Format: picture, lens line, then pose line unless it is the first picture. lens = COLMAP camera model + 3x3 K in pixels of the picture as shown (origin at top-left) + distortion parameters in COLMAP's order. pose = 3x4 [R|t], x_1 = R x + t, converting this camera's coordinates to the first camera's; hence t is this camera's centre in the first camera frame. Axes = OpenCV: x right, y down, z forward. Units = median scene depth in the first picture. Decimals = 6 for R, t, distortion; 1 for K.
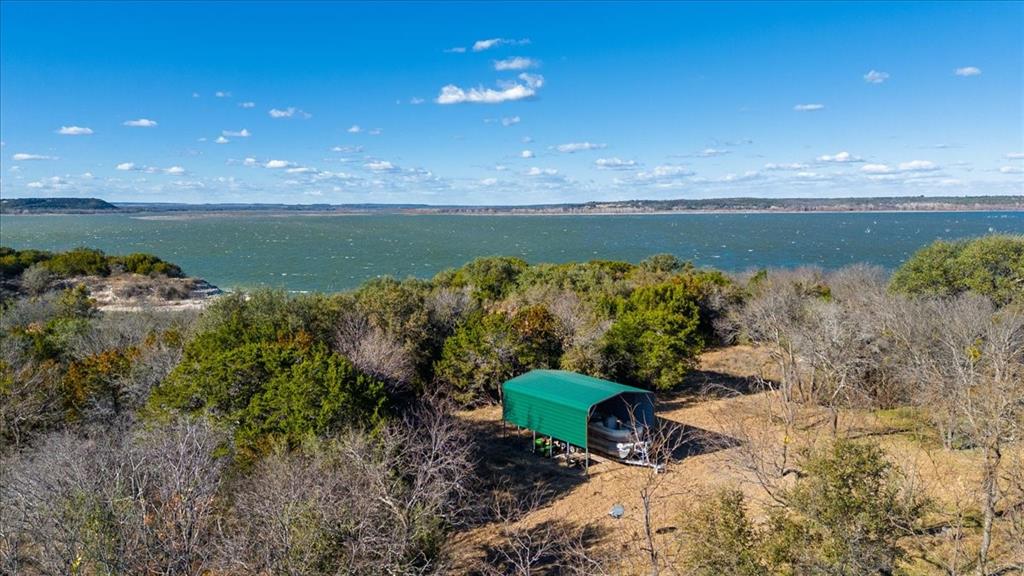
lens RADIAL K [[697.5, 0, 512.0], [0, 697.5, 288.0], [0, 0, 1]] dist [0.067604, -0.033377]
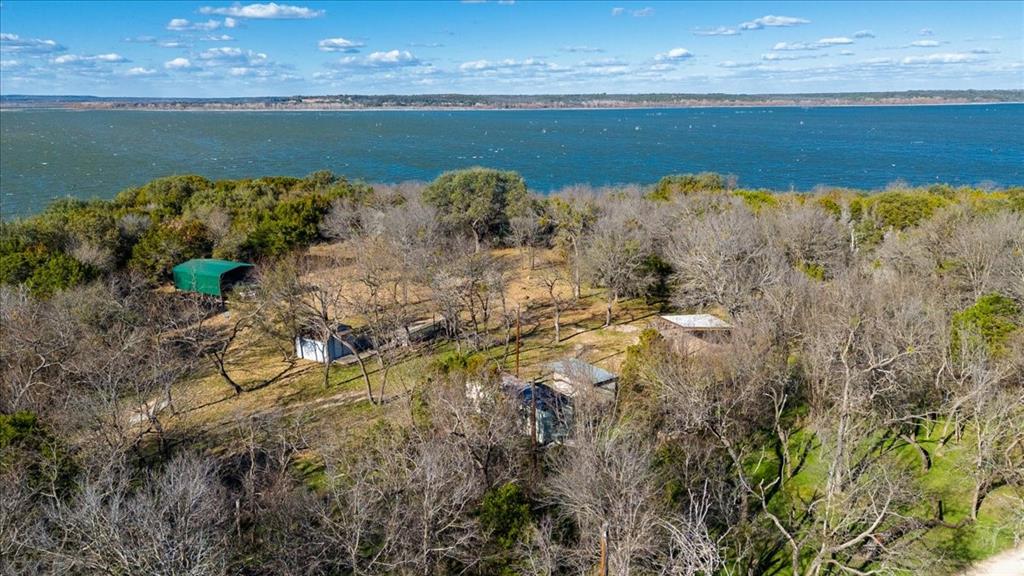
lens RADIAL K [[773.9, 0, 512.0], [0, 773.9, 288.0], [0, 0, 1]] dist [0.089071, -0.081918]
pose [[0.937737, -0.083826, 0.337079, 0.045354], [0.038227, 0.989454, 0.139716, -0.022046], [-0.345236, -0.118131, 0.931052, -0.439008]]
